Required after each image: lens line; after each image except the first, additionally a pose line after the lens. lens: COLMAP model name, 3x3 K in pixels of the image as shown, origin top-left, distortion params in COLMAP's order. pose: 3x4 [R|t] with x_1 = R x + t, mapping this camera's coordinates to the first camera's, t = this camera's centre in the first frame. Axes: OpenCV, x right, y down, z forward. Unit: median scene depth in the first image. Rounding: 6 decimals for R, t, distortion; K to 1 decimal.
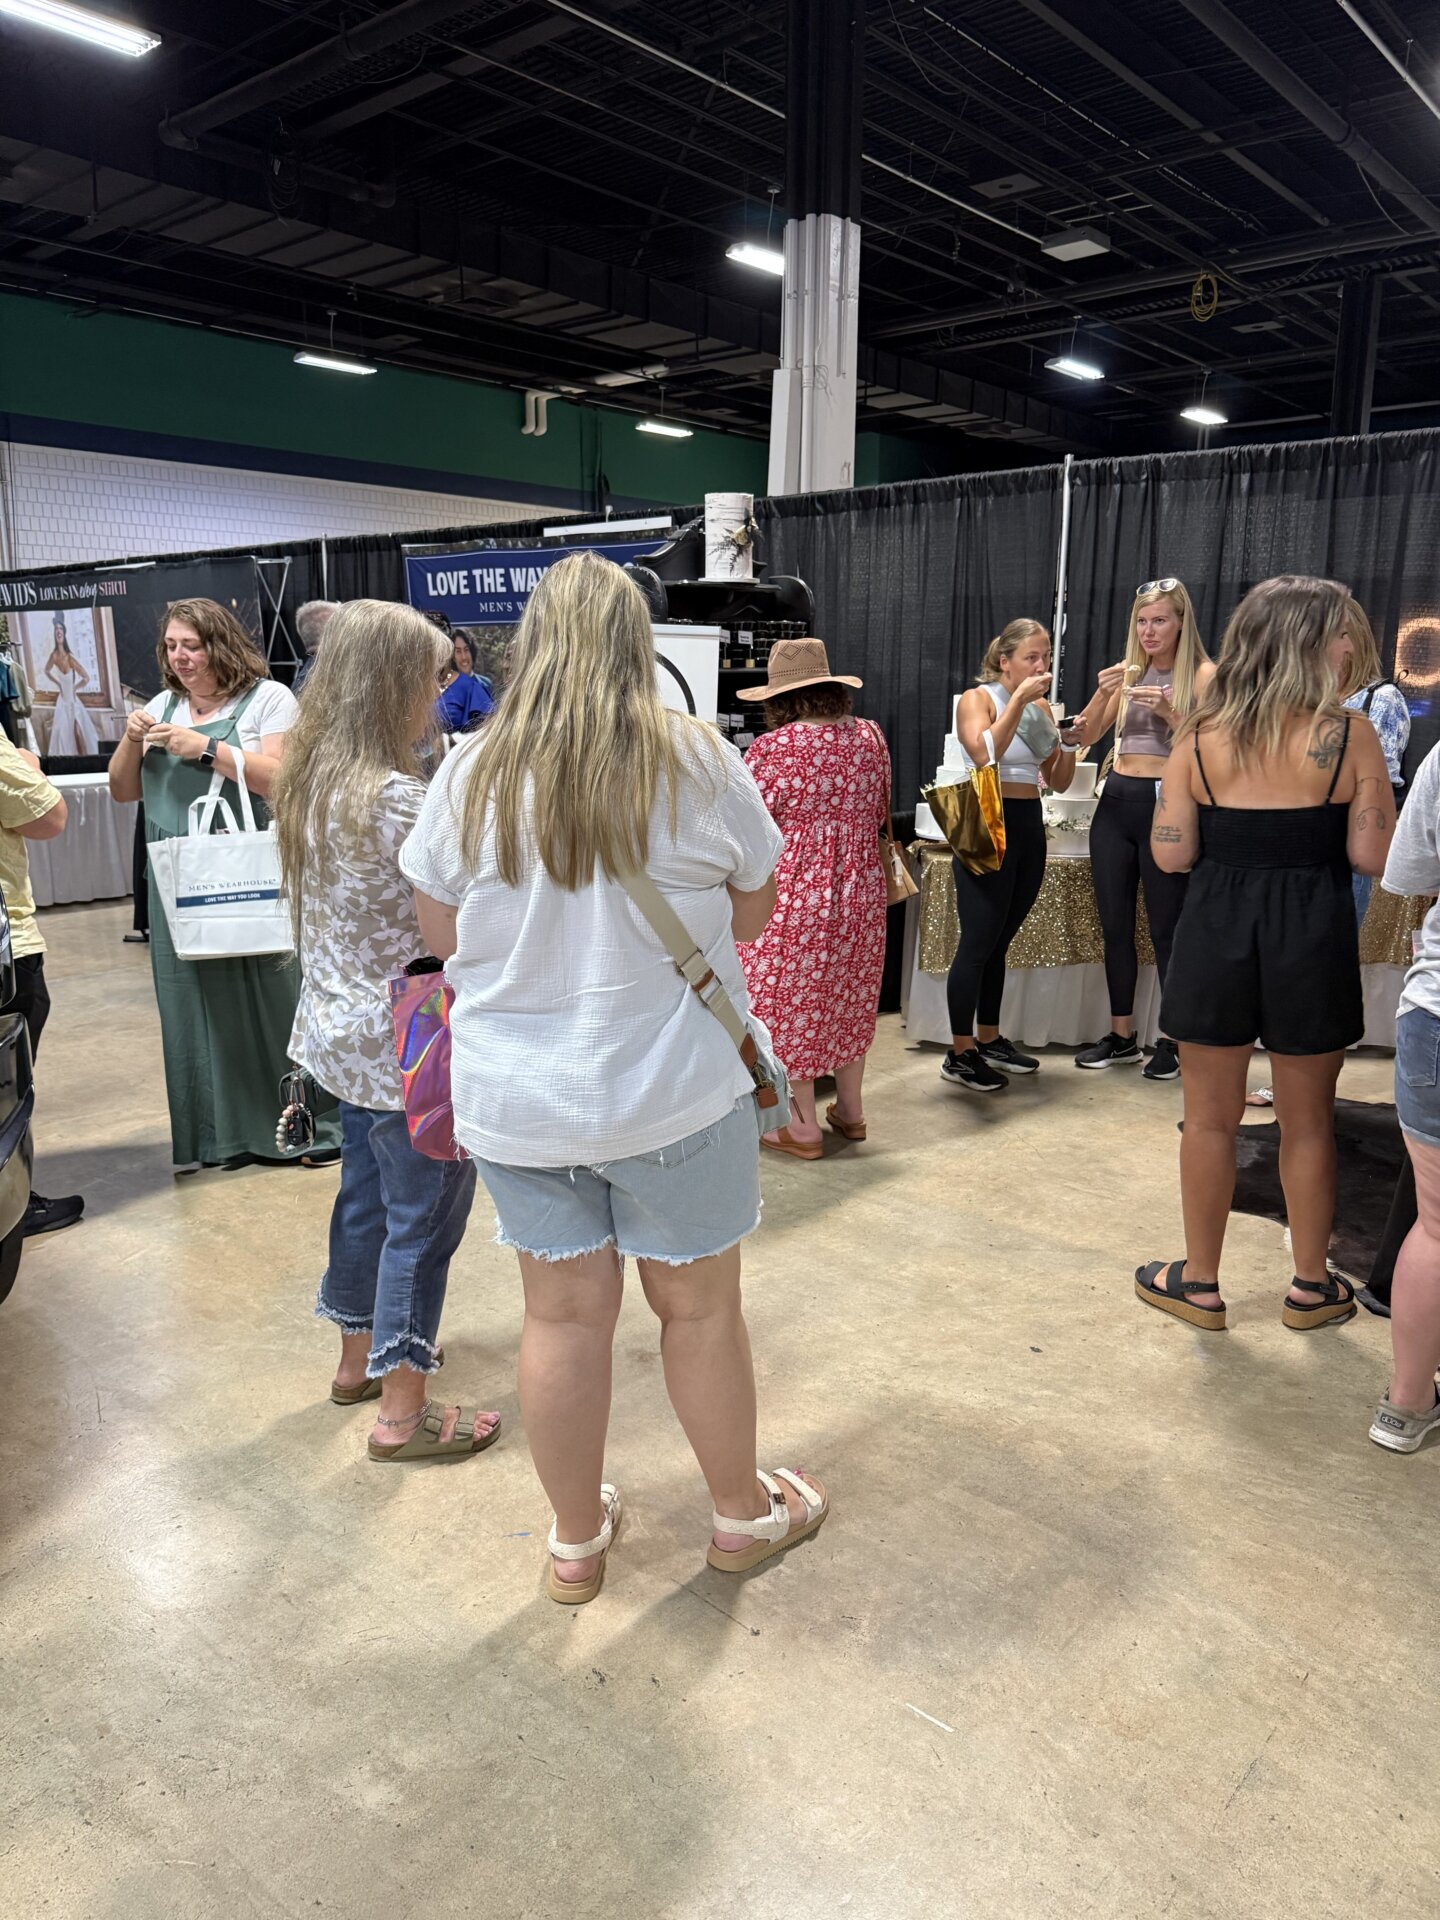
lens RADIAL K [[1364.3, 0, 718.8], [0, 1364.3, 956.7], [0, 0, 1]] dist [-0.007570, 0.000673]
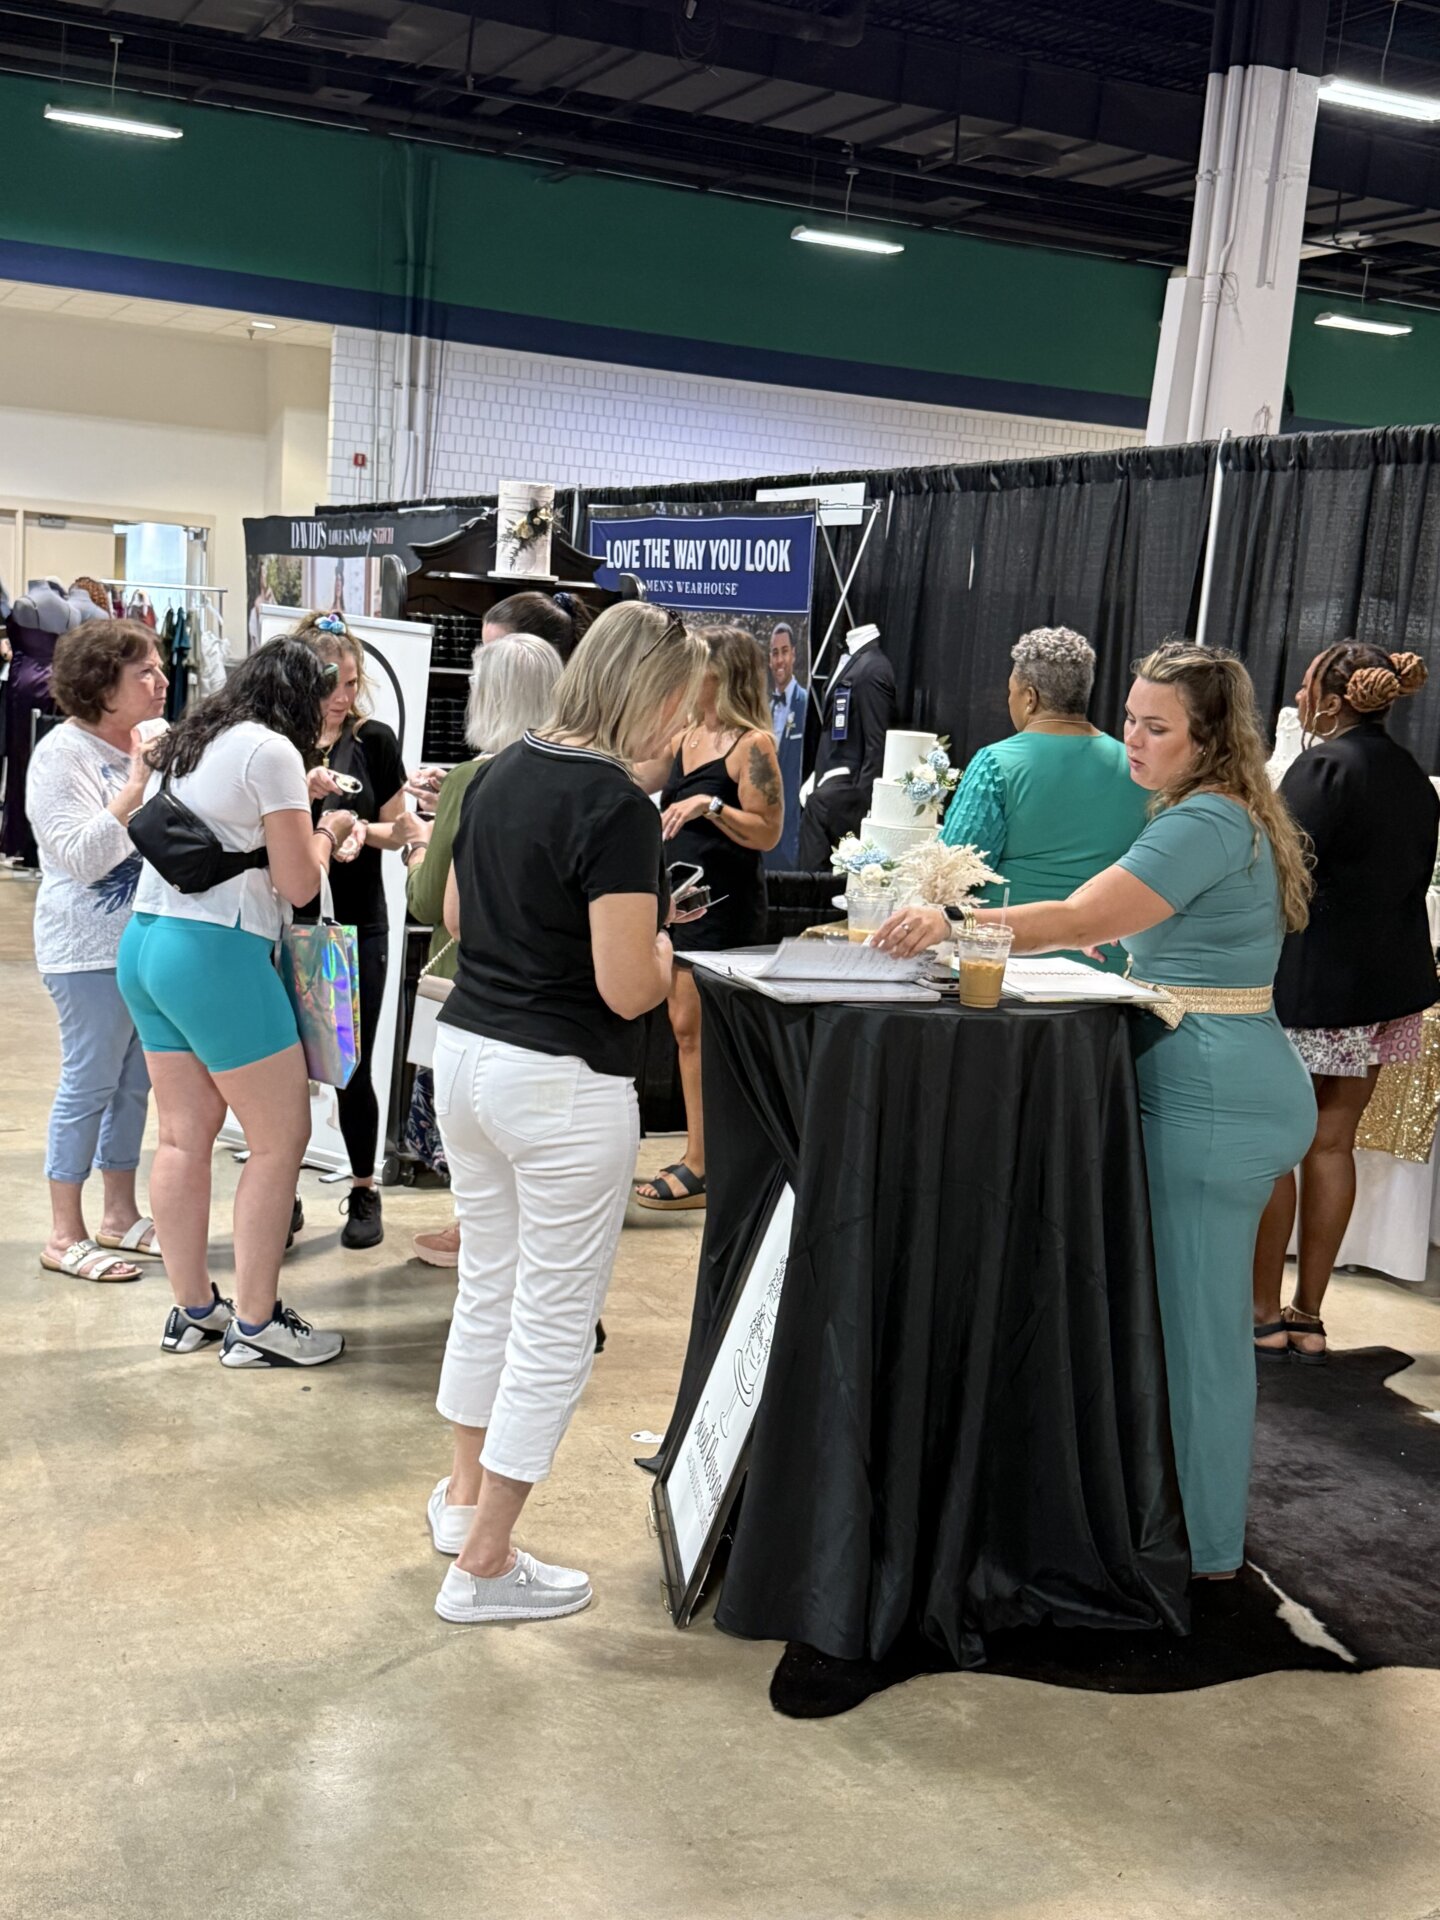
lens RADIAL K [[2177.9, 0, 719.3], [0, 2177.9, 965.7], [0, 0, 1]] dist [0.040569, 0.000000]
pose [[0.908635, 0.124933, -0.398464, 0.244941], [-0.153611, 0.987291, -0.040736, 0.005716], [0.388311, 0.098222, 0.916279, -0.081592]]
